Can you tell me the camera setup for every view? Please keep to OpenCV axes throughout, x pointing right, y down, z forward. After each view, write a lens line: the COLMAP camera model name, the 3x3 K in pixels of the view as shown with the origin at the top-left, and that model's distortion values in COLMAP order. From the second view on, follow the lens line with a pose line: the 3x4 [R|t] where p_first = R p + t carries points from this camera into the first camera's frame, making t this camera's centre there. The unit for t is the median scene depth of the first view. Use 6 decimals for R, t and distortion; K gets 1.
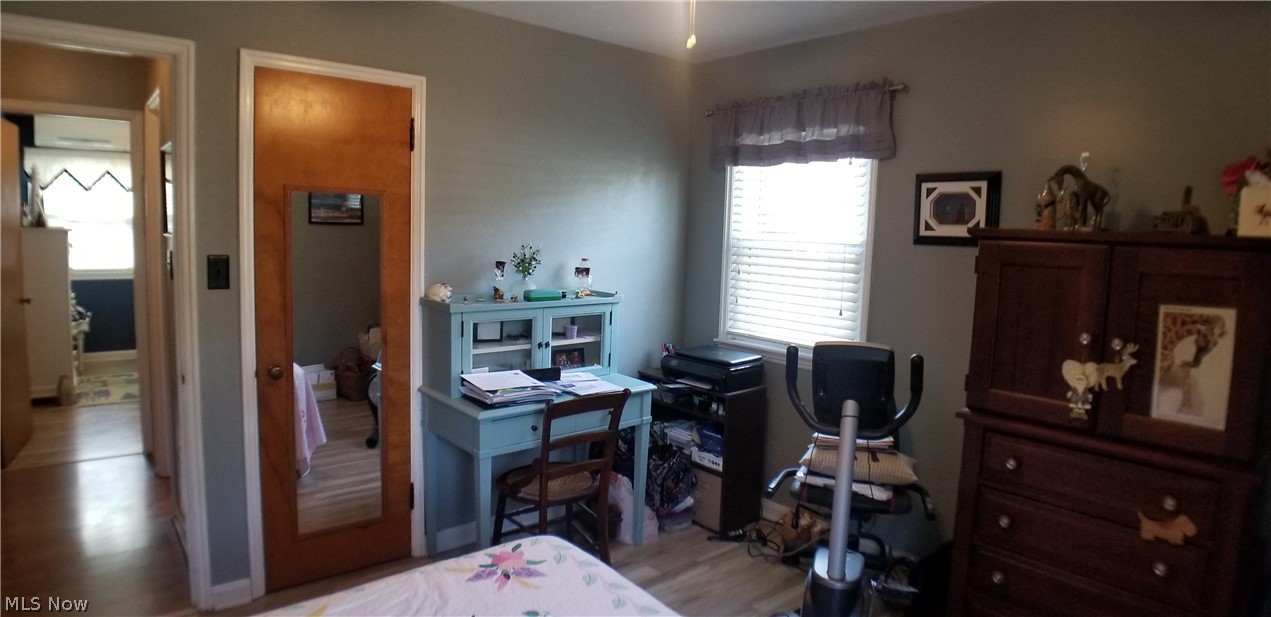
lens RADIAL K [[696.0, 0, 632.7], [0, 696.0, 299.6], [0, 0, 1]] dist [-0.082827, 0.004835]
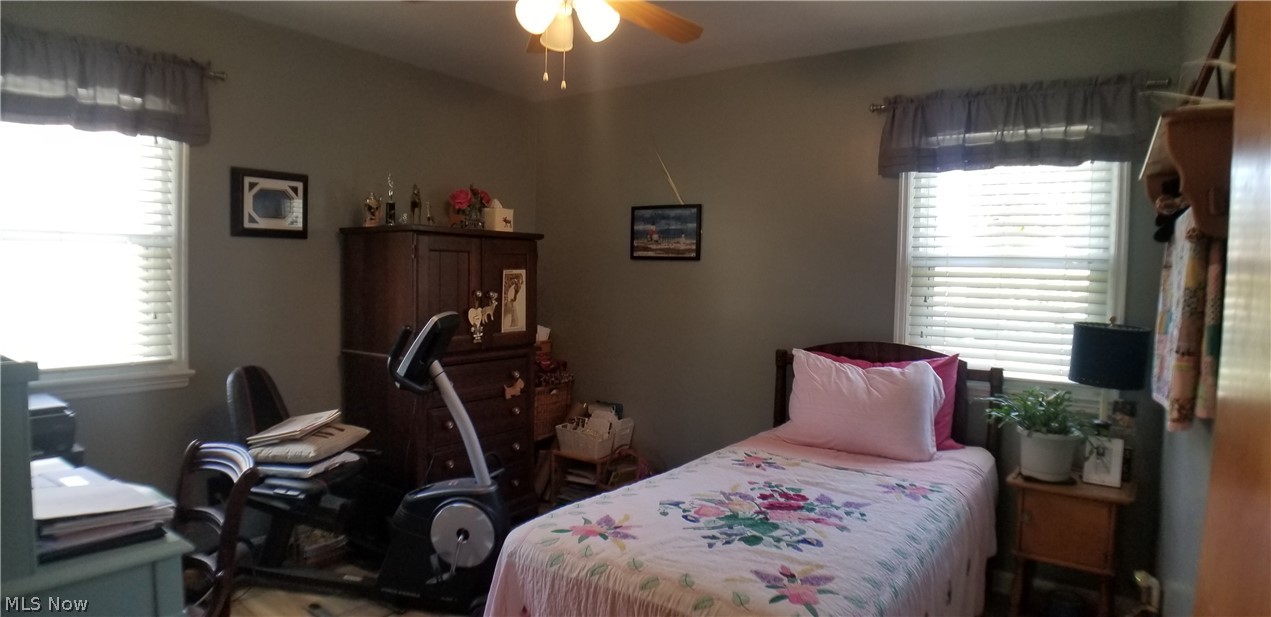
lens RADIAL K [[696.0, 0, 643.7], [0, 696.0, 311.9], [0, 0, 1]] dist [-0.082827, 0.004835]
pose [[-0.261612, -0.096056, 0.960381, -1.087324], [0.065445, 0.990980, 0.116944, -0.071579], [-0.962952, 0.093446, -0.252966, 1.042756]]
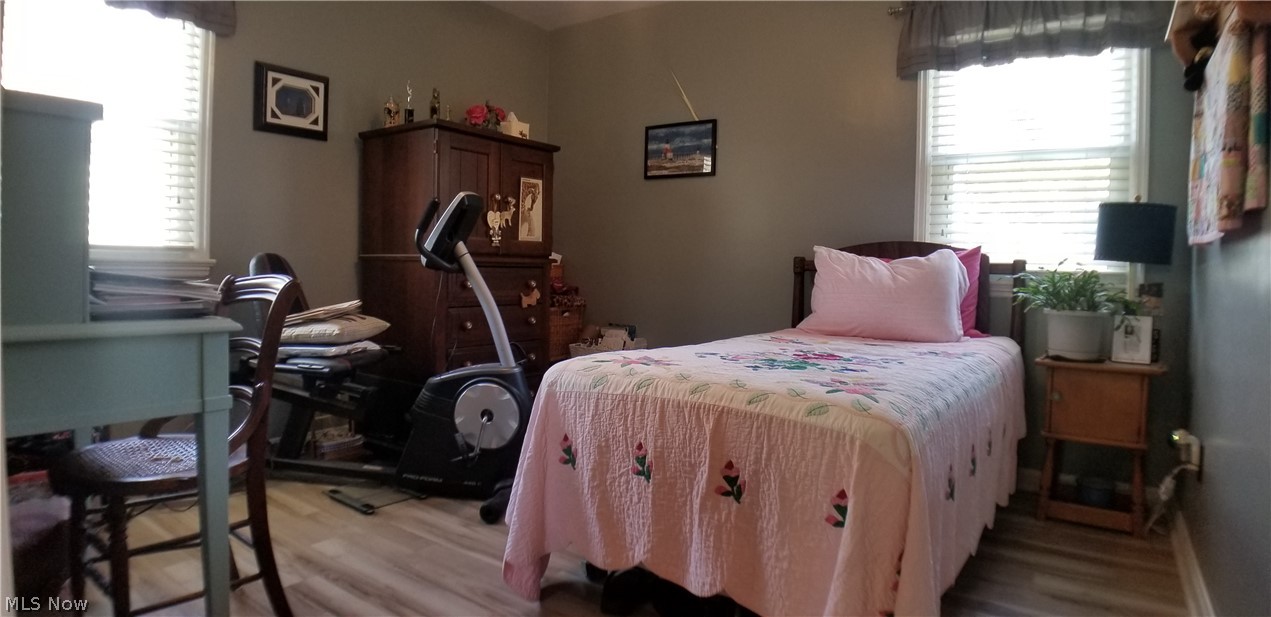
lens RADIAL K [[696.0, 0, 628.0], [0, 696.0, 303.2], [0, 0, 1]] dist [-0.082827, 0.004835]
pose [[-0.253318, -0.090096, 0.963178, -1.087171], [0.065474, 0.991774, 0.109990, 0.151512], [-0.965165, 0.090925, -0.245336, 1.130985]]
